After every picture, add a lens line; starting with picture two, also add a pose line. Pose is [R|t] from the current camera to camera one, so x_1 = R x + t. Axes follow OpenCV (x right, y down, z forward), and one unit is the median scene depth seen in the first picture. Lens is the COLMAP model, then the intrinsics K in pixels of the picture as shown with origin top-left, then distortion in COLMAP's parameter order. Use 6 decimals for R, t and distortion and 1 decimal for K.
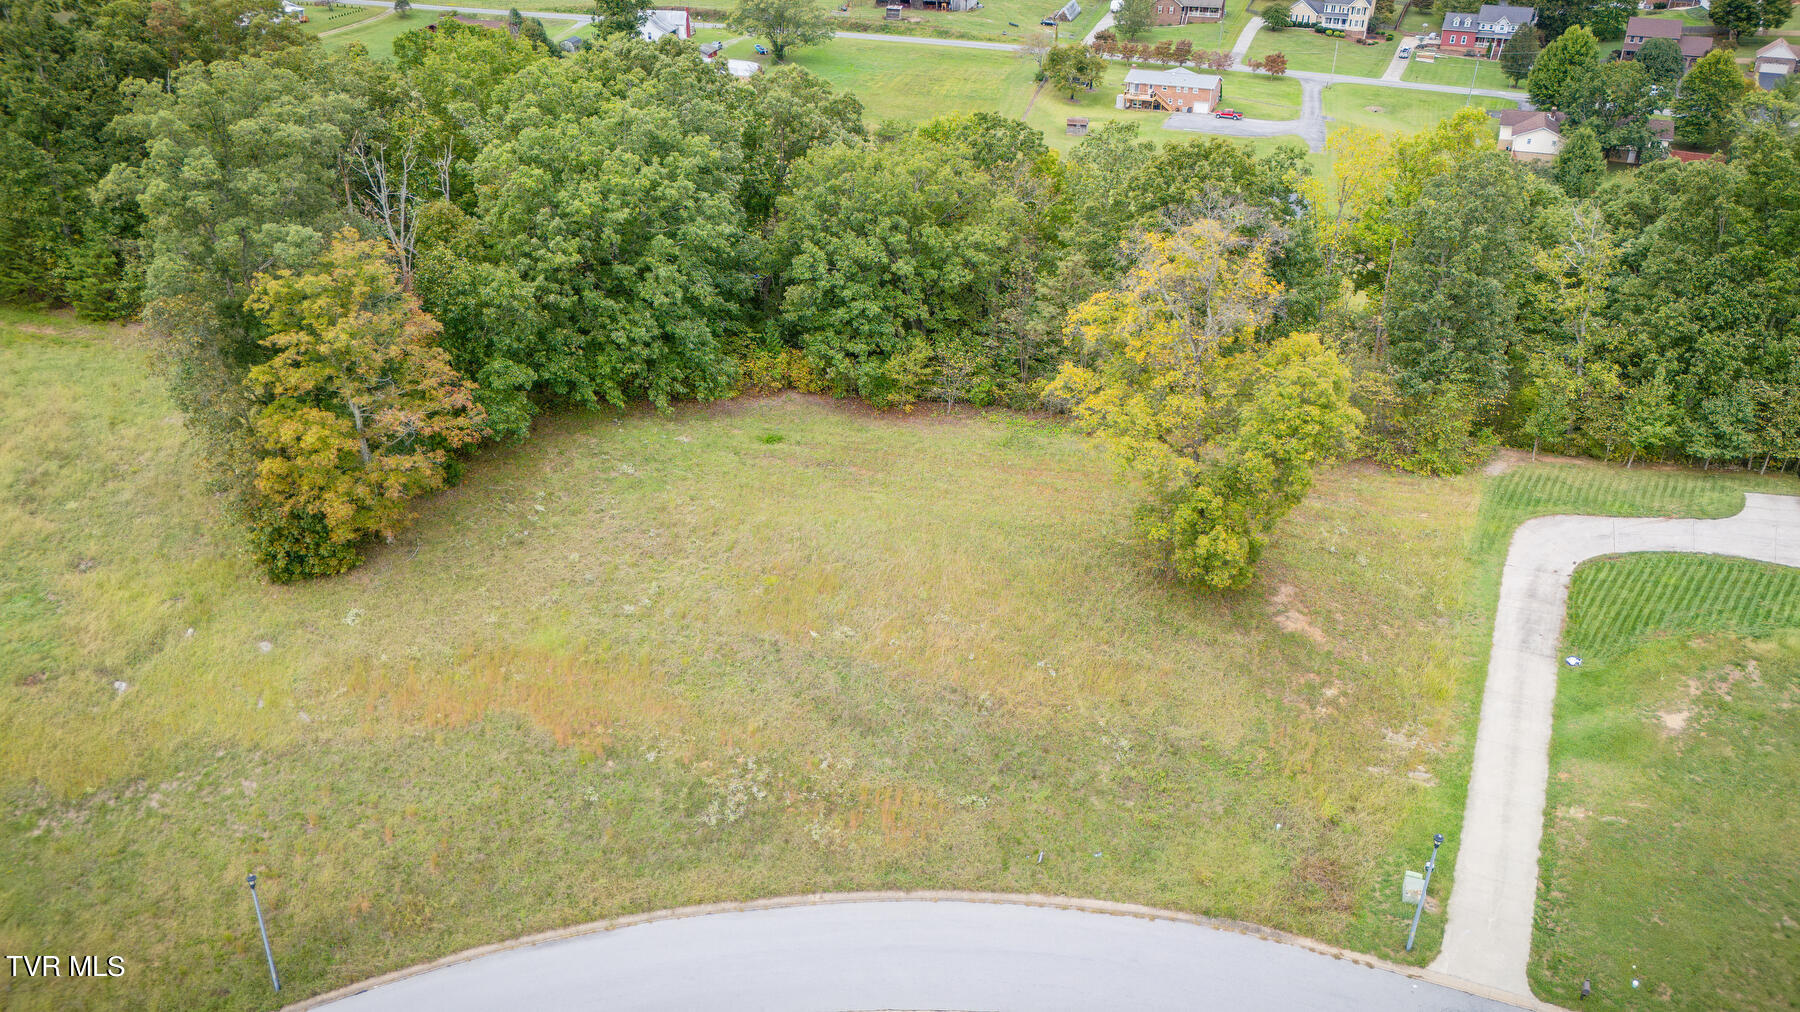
lens RADIAL K [[1316.3, 0, 895.1], [0, 1316.3, 505.6], [0, 0, 1]] dist [0.059059, -0.060224]
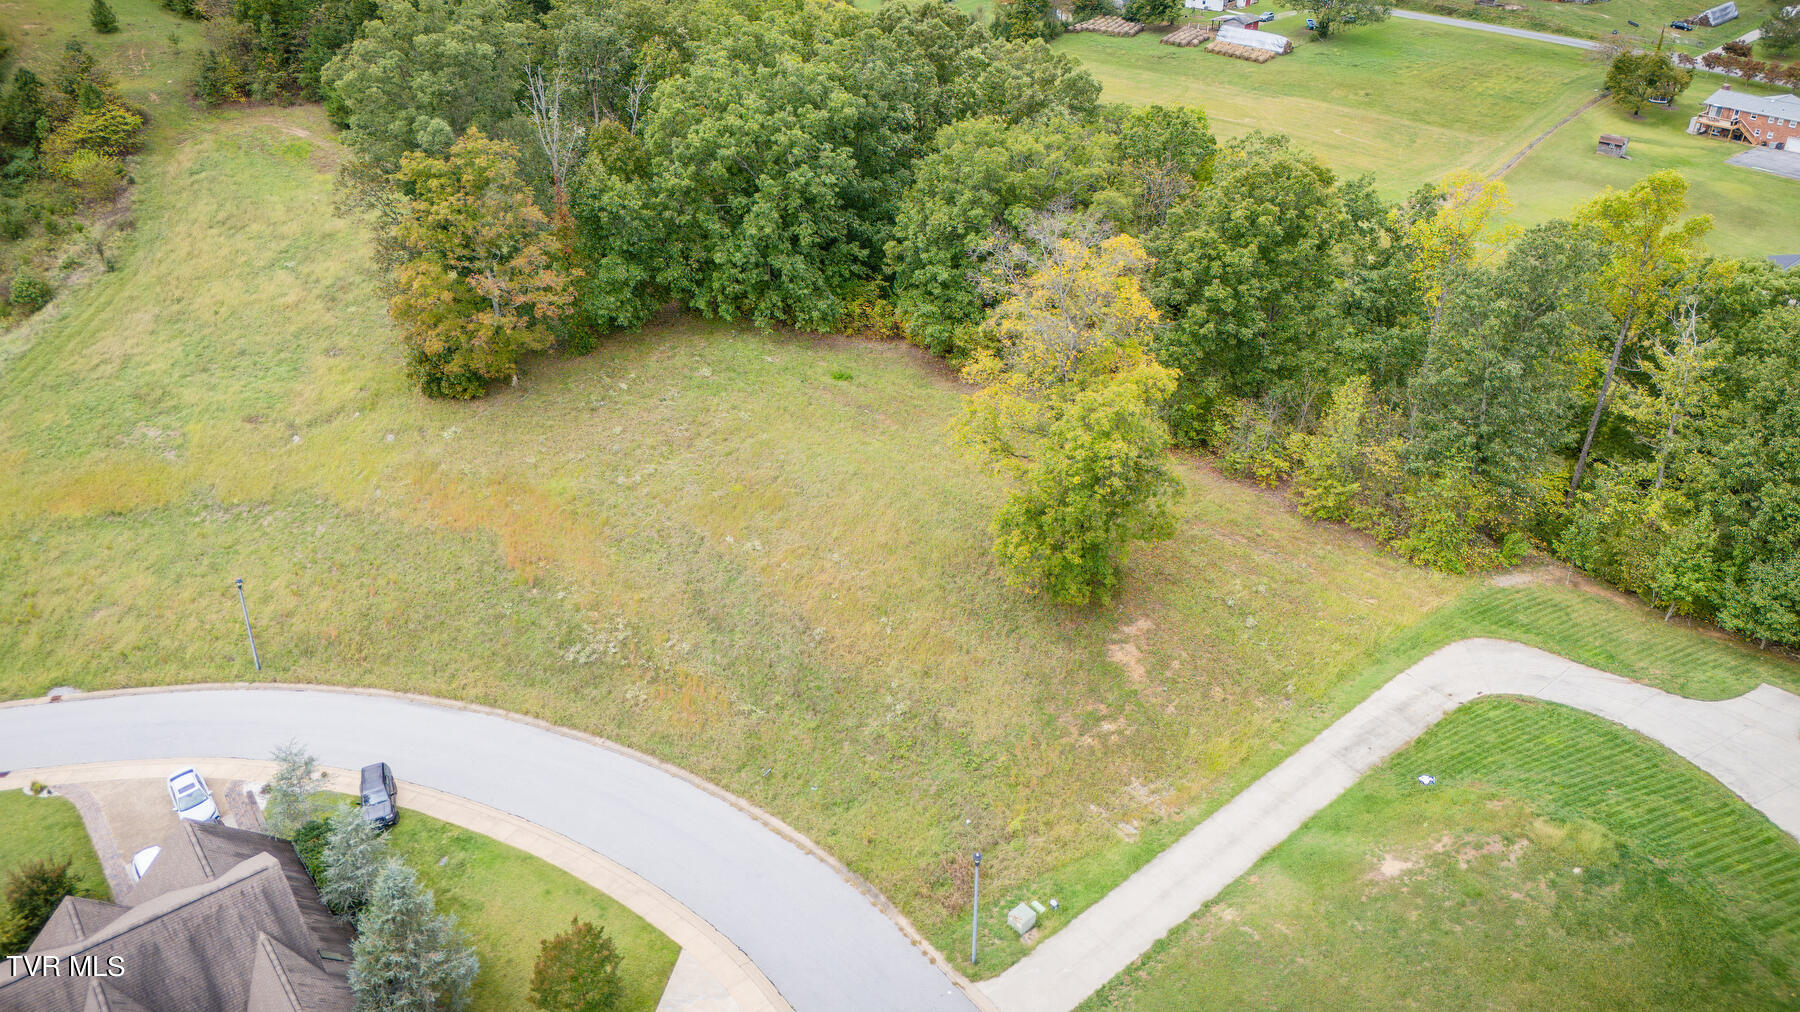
lens RADIAL K [[1316.3, 0, 895.1], [0, 1316.3, 505.6], [0, 0, 1]] dist [0.059059, -0.060224]
pose [[0.869566, 0.253233, -0.423943, 0.512412], [-0.240753, 0.966964, 0.083777, -0.056805], [0.431153, 0.029216, 0.901806, 0.037678]]
